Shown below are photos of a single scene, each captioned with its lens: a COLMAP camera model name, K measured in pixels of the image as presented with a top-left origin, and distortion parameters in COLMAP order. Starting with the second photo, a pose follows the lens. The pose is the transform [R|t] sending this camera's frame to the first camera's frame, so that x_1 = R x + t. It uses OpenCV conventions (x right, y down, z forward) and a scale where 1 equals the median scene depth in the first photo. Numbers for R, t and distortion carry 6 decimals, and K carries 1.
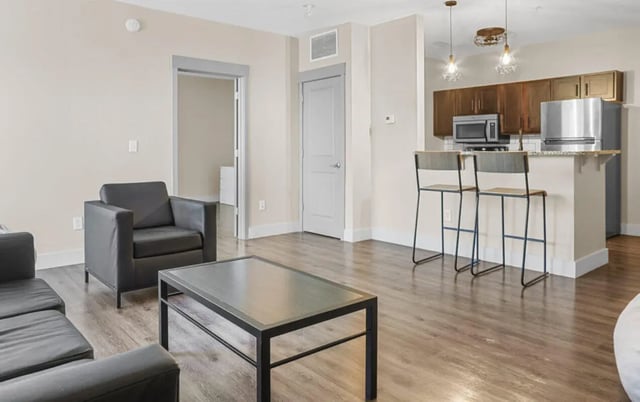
lens RADIAL K [[470.7, 0, 321.1], [0, 470.7, 154.6], [0, 0, 1]] dist [-0.000201, 0.005441]
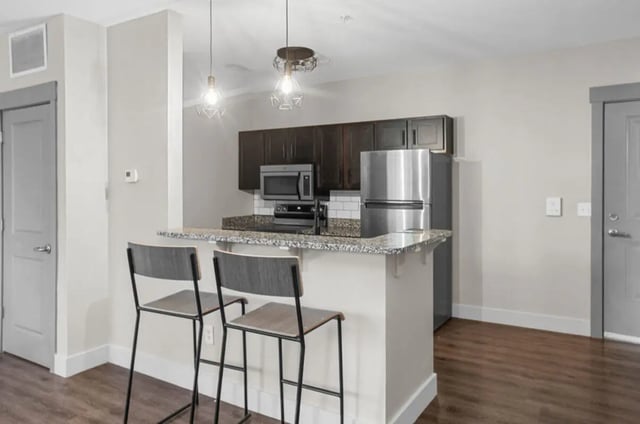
lens RADIAL K [[470.5, 0, 320.6], [0, 470.5, 188.5], [0, 0, 1]] dist [0.003296, 0.003510]
pose [[0.956832, 0.001920, 0.290636, 0.187610], [-0.001261, 0.999996, -0.002454, -0.051300], [-0.290640, 0.001981, 0.956830, 0.296436]]
